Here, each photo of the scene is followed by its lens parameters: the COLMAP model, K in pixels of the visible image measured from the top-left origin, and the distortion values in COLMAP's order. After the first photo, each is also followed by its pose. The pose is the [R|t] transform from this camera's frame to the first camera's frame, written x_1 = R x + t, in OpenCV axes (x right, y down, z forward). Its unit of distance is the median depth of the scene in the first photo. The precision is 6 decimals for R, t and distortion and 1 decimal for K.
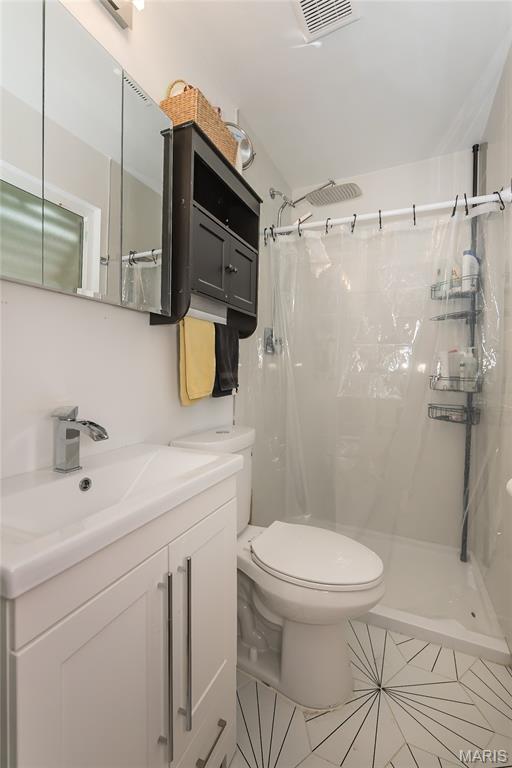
lens RADIAL K [[320.9, 0, 260.4], [0, 320.9, 378.9], [0, 0, 1]] dist [-0.000792, 0.001029]
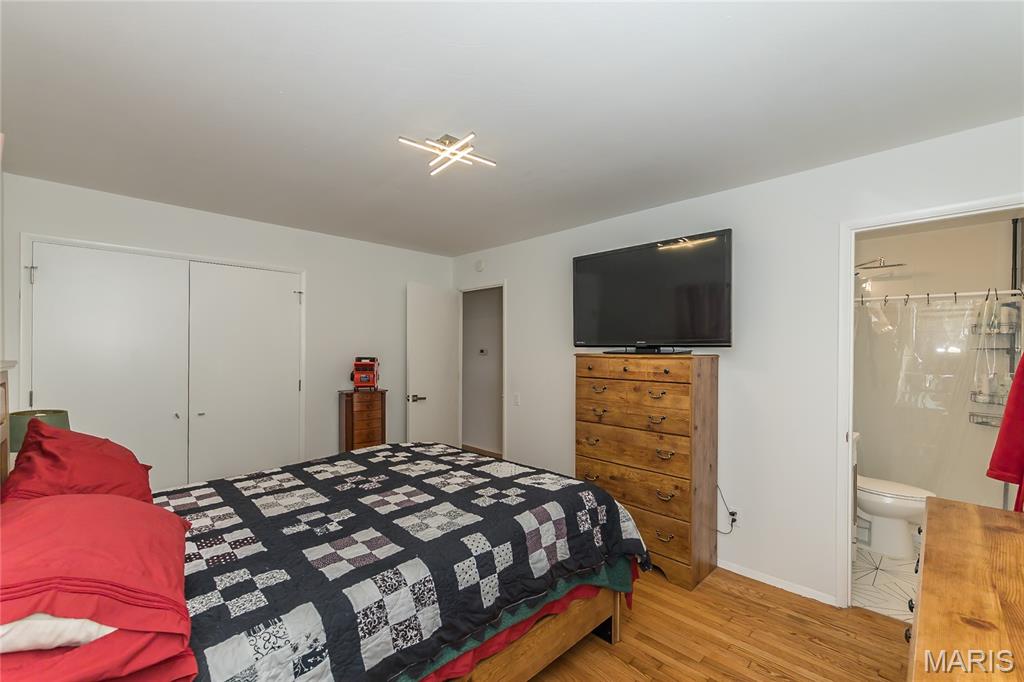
lens RADIAL K [[427.8, 0, 502.0], [0, 427.8, 345.4], [0, 0, 1]] dist [-0.000792, 0.001029]
pose [[0.935565, 0.006225, -0.353100, -0.714450], [-0.013414, 0.999750, -0.017916, -0.151134], [0.352900, 0.021498, 0.935414, -1.452173]]
